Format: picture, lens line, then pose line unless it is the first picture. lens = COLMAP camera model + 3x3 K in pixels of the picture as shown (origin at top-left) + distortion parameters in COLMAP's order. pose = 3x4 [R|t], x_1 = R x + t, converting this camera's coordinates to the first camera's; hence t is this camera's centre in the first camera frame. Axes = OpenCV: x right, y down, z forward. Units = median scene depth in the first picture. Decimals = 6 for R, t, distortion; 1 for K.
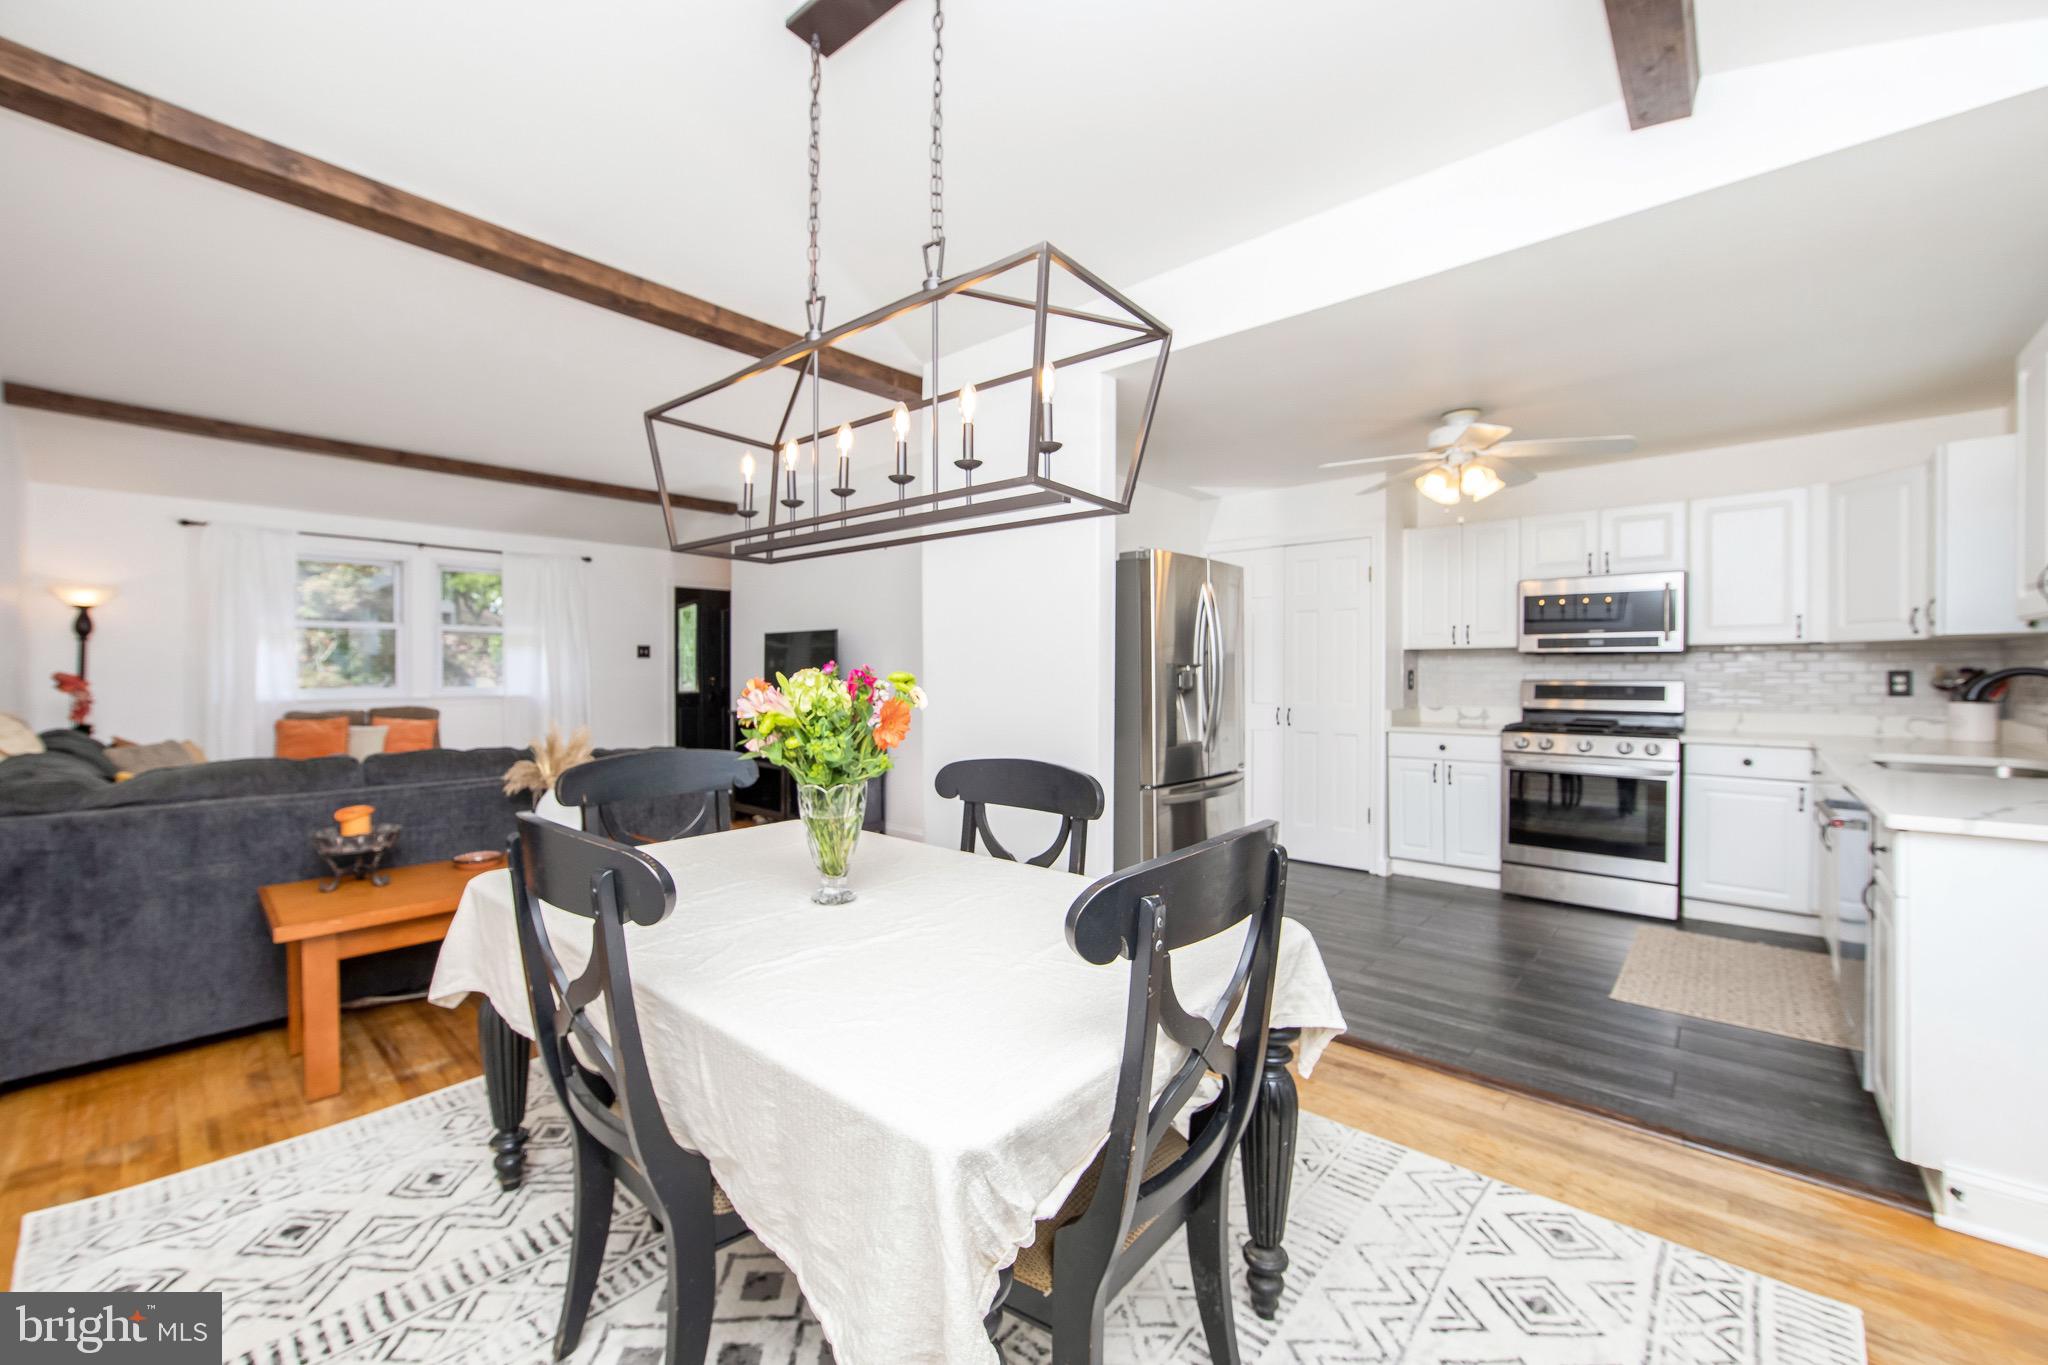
lens RADIAL K [[822.8, 0, 1021.7], [0, 822.8, 675.7], [0, 0, 1]] dist [0.000271, 0.000176]
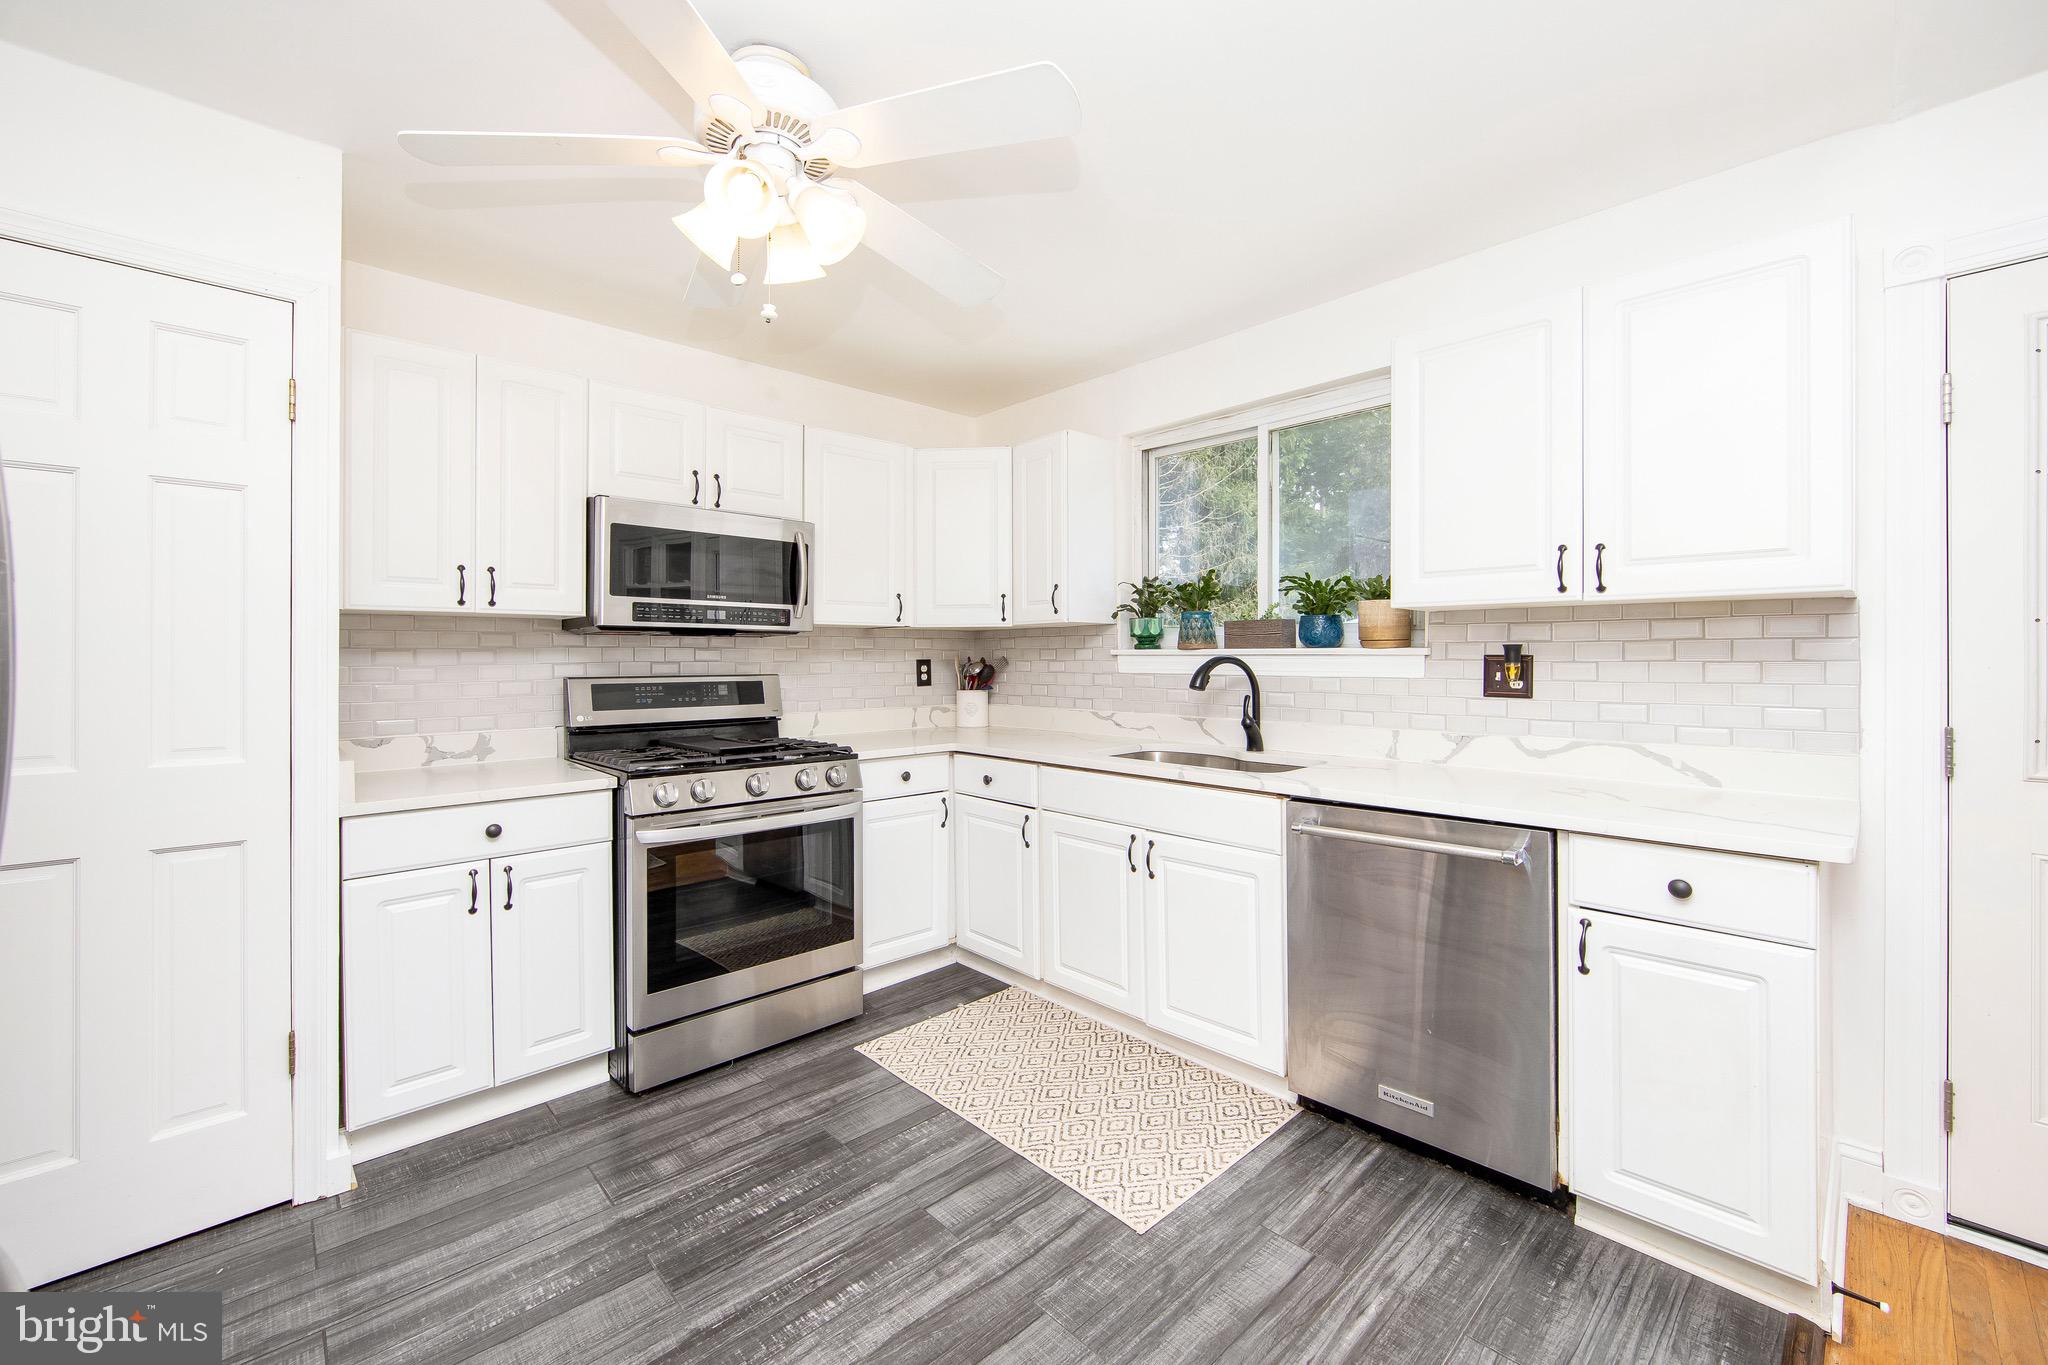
lens RADIAL K [[819.7, 0, 1004.3], [0, 819.7, 655.1], [0, 0, 1]] dist [-0.003793, -0.000186]
pose [[0.098429, 0.003233, 0.995139, 0.104860], [0.005326, 0.999979, -0.003775, -0.006486], [-0.995130, 0.005671, 0.098409, 0.750319]]
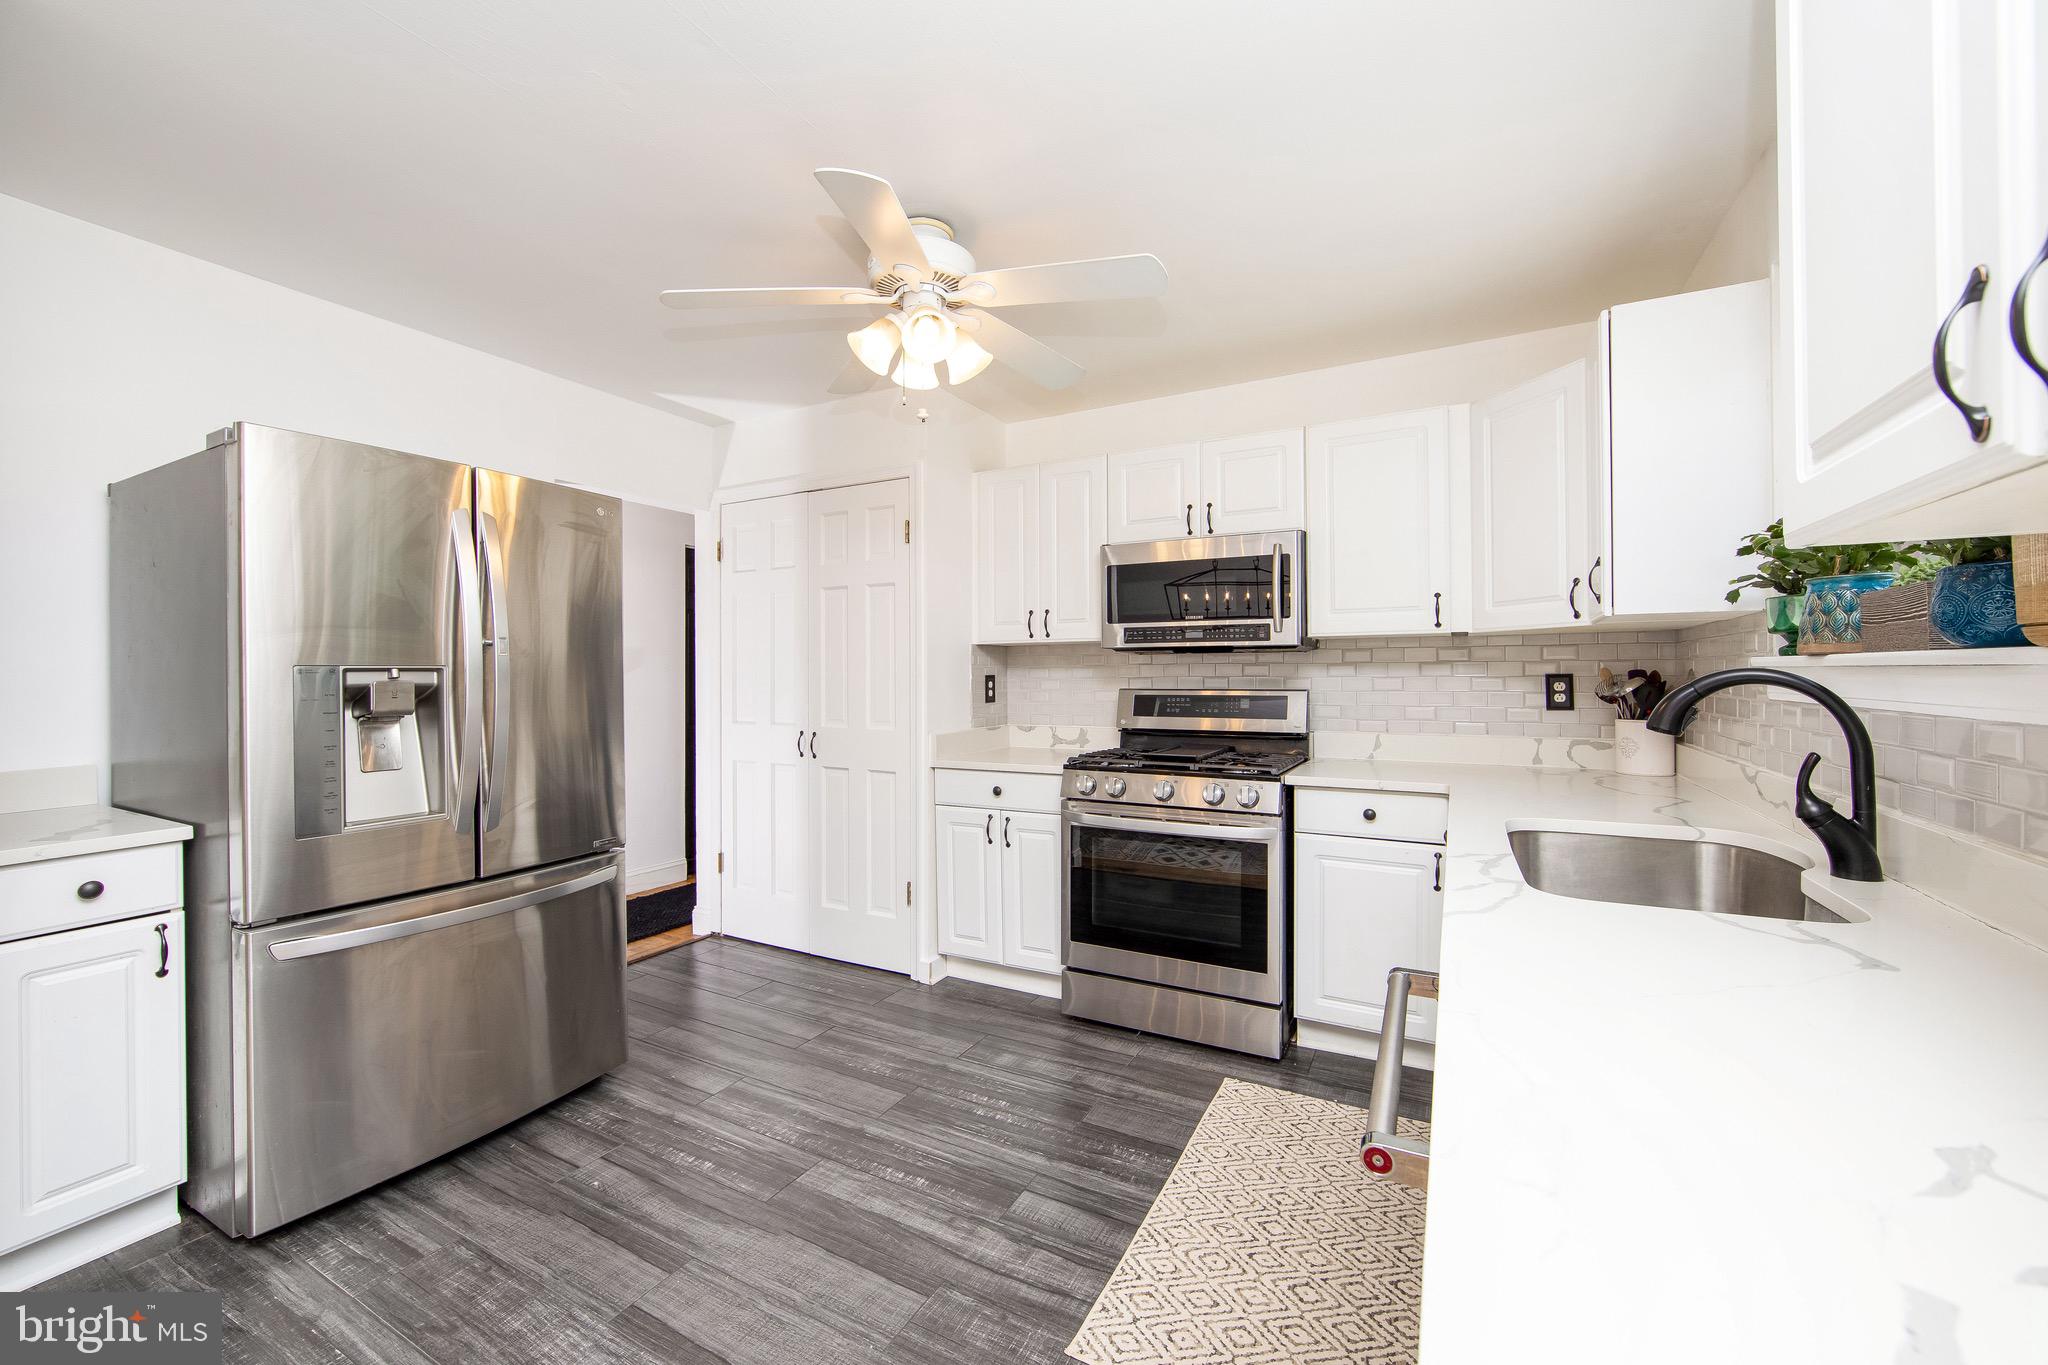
lens RADIAL K [[815.6, 0, 1022.4], [0, 815.6, 667.8], [0, 0, 1]] dist [-0.001224, 0.000145]
pose [[0.974268, -0.003626, 0.225364, 0.423190], [0.006416, 0.999912, -0.011649, -0.005582], [-0.225302, 0.012795, 0.974205, 0.388545]]
